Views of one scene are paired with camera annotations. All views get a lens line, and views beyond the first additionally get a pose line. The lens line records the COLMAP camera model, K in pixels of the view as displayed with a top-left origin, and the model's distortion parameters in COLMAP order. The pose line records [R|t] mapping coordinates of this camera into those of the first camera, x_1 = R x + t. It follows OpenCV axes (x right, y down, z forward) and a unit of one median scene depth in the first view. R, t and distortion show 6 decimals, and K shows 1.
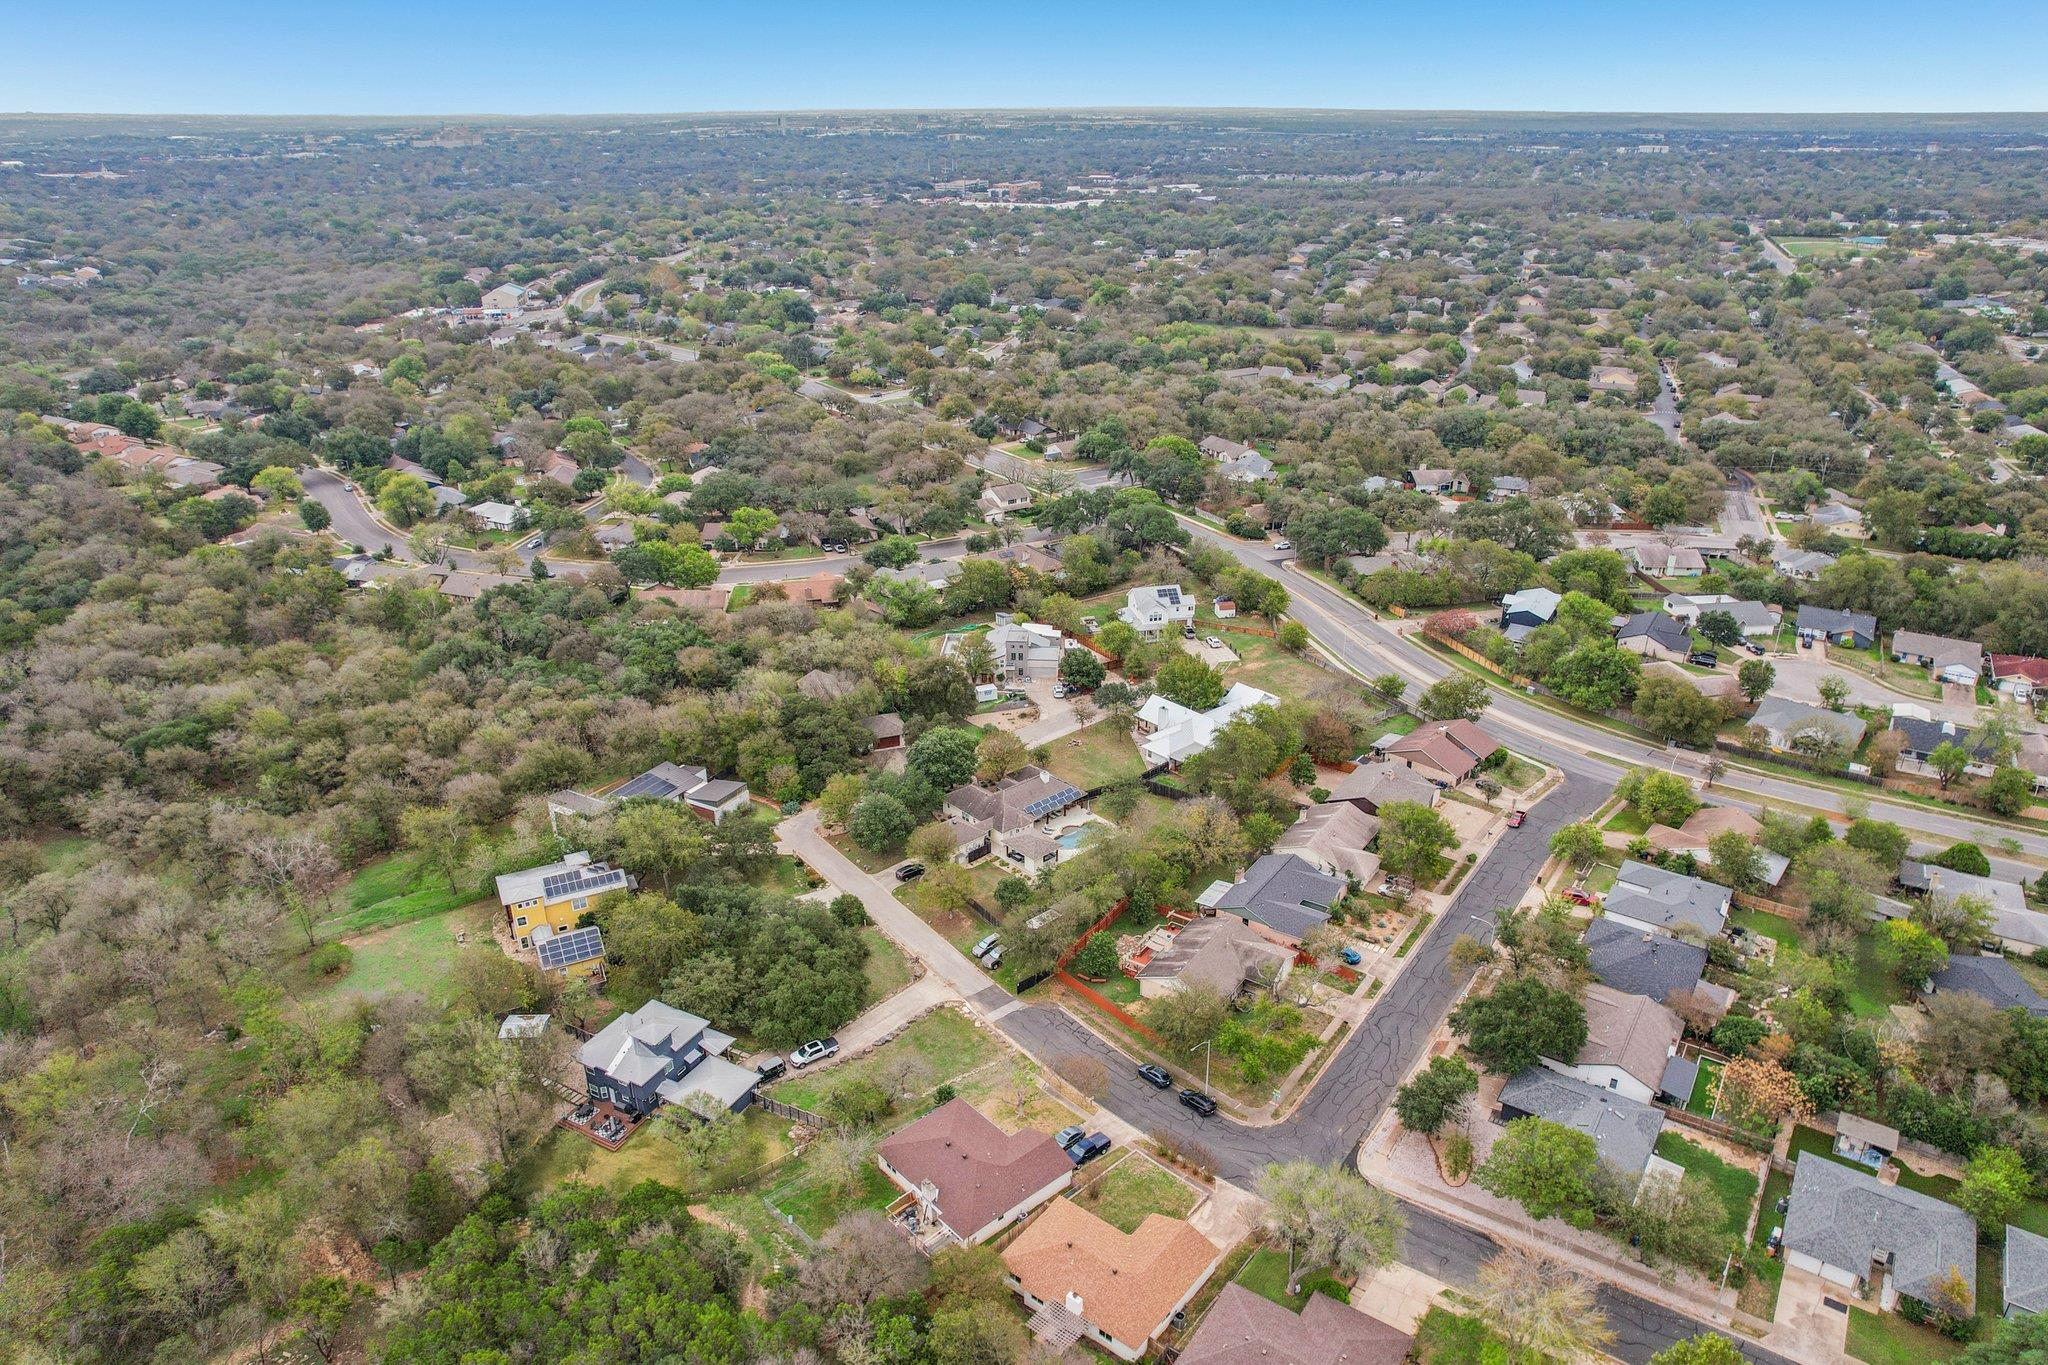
lens RADIAL K [[1338.0, 0, 1036.0], [0, 1338.0, 686.5], [0, 0, 1]] dist [-0.070558, 0.060811]
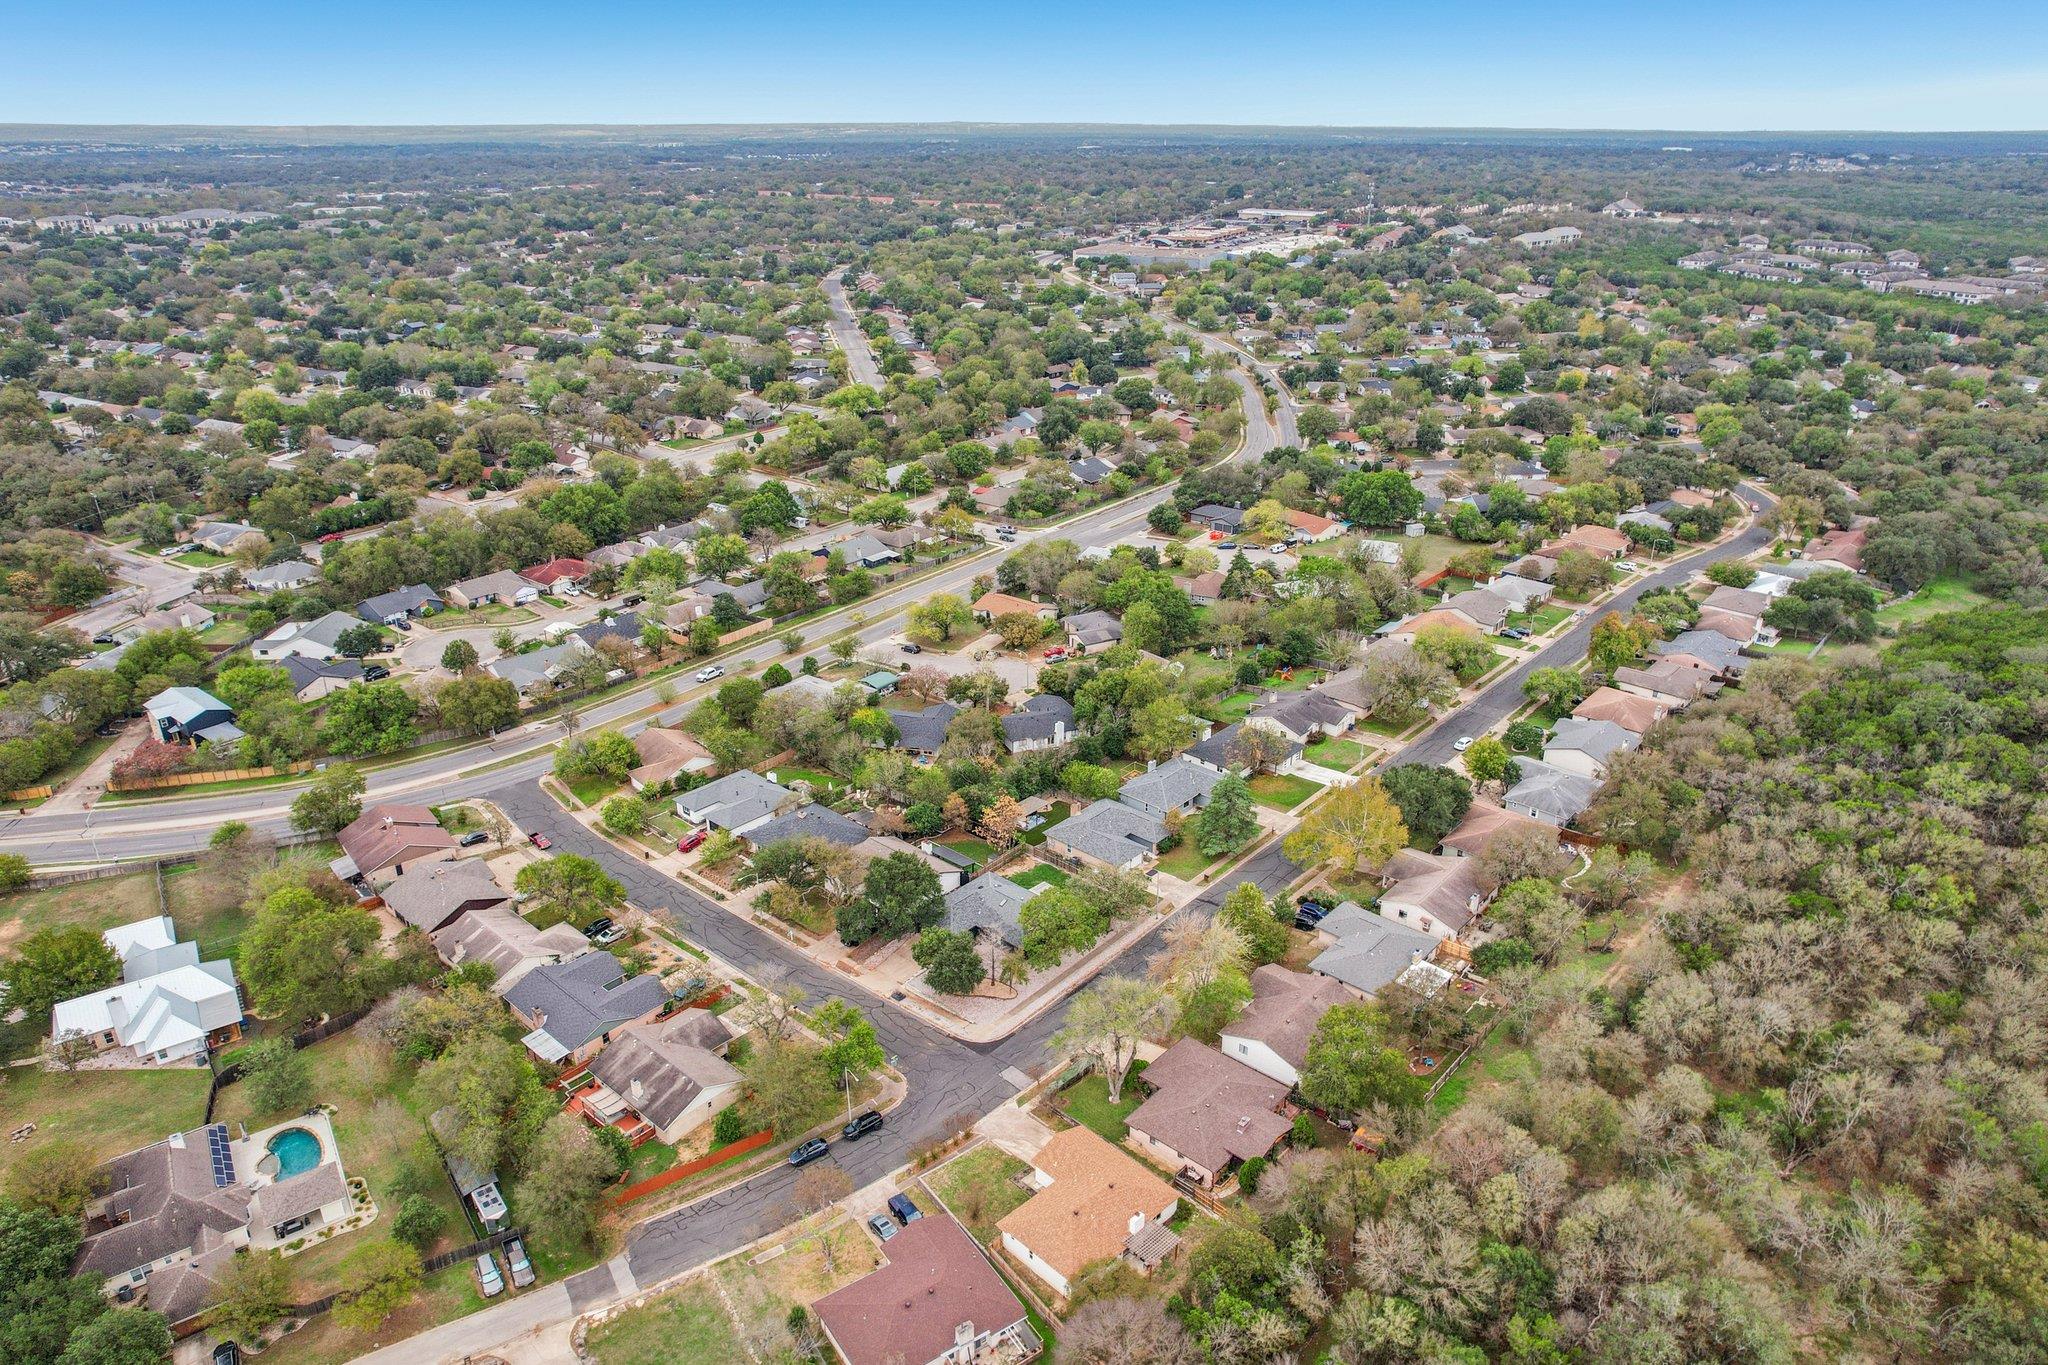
lens RADIAL K [[1338.0, 0, 1042.2], [0, 1338.0, 698.7], [0, 0, 1]] dist [-0.070558, 0.060811]
pose [[0.120899, -0.400550, 0.908264, -0.385618], [0.400028, 0.857051, 0.324717, -0.139636], [-0.908494, 0.324073, 0.263848, 0.309740]]
